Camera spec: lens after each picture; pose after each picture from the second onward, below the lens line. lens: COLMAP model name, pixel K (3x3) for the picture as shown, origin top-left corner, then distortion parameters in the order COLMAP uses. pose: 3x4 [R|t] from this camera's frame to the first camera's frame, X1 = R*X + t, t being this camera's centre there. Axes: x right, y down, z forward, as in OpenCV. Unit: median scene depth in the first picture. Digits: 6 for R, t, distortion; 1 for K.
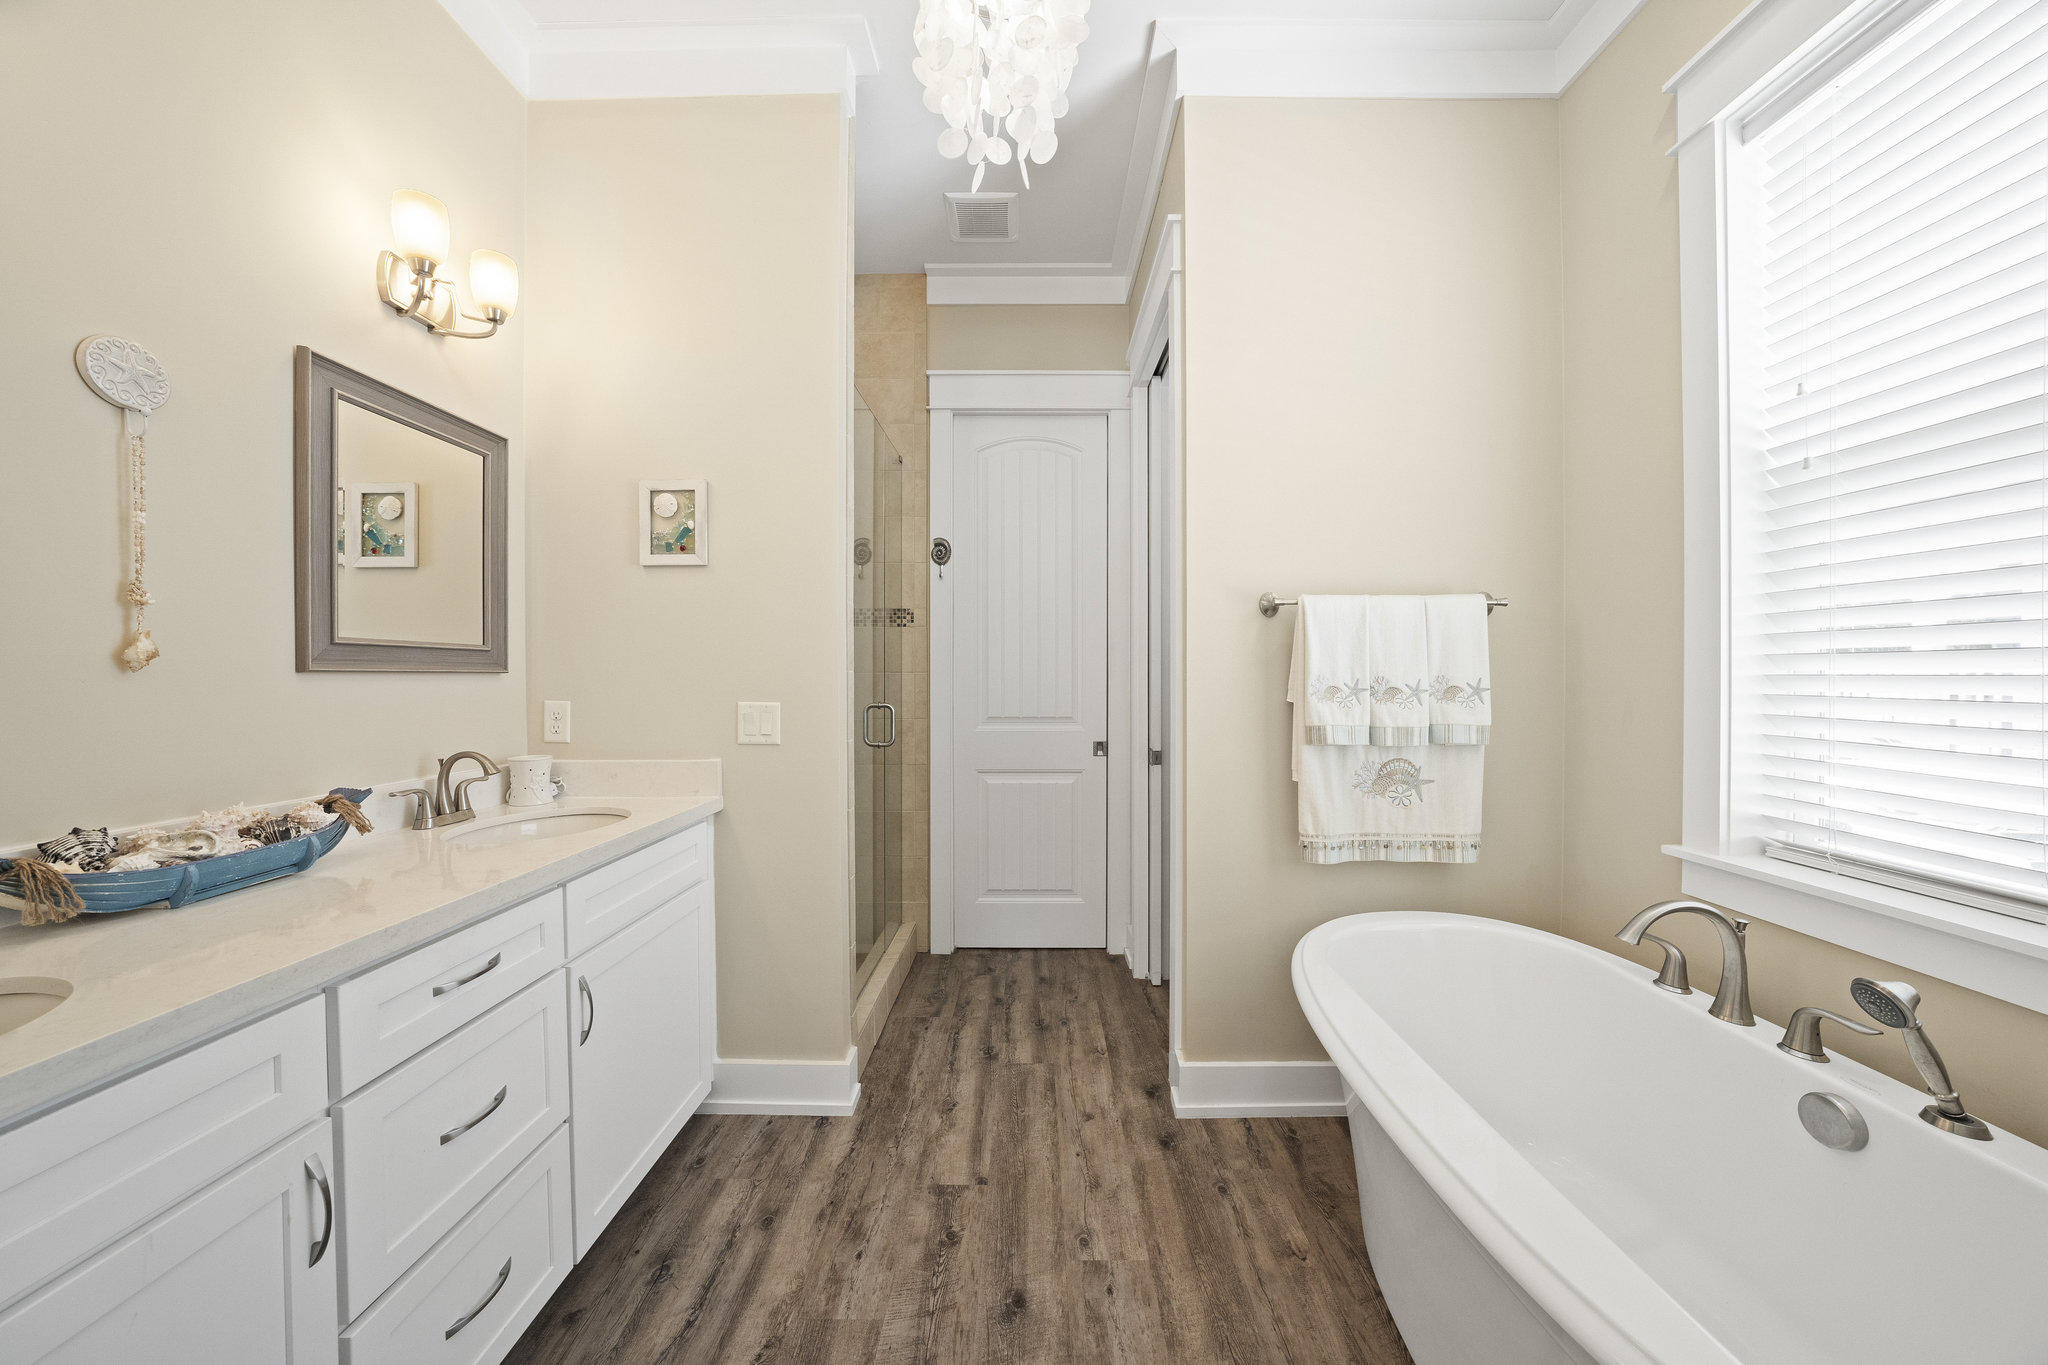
lens RADIAL K [[721.8, 0, 1032.4], [0, 721.8, 673.8], [0, 0, 1]] dist [-0.023997, 0.000041]
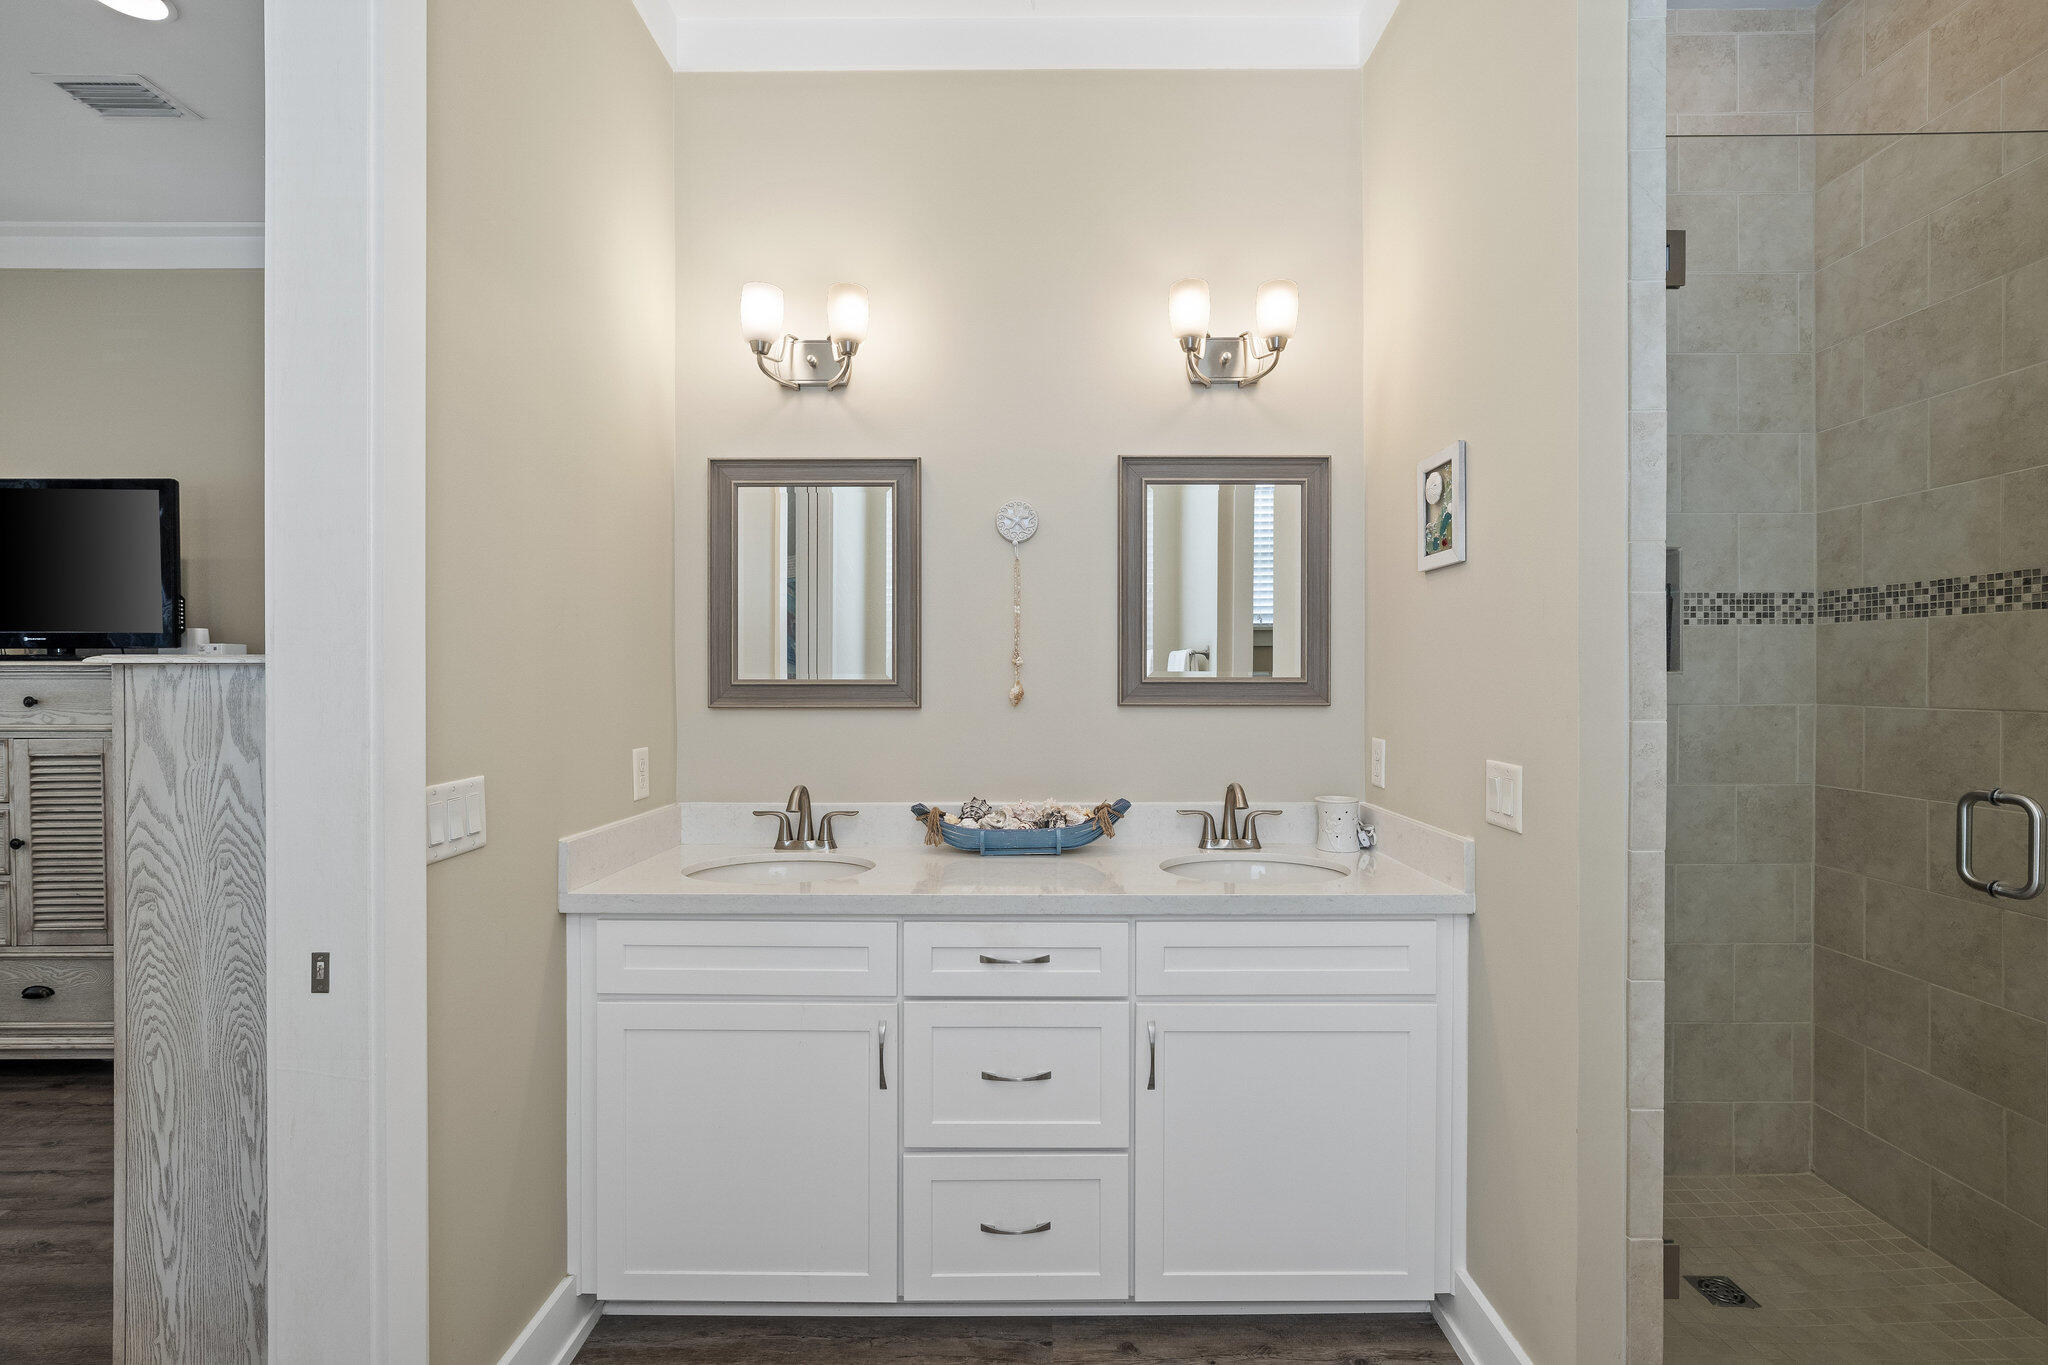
lens RADIAL K [[931.4, 0, 1026.3], [0, 931.4, 666.1], [0, 0, 1]] dist [-0.003309, 0.000994]
pose [[-0.000050, -0.010880, -0.999941, 0.491179], [0.004112, 0.999932, -0.010880, -0.041342], [0.999992, -0.004112, -0.000005, 0.593424]]
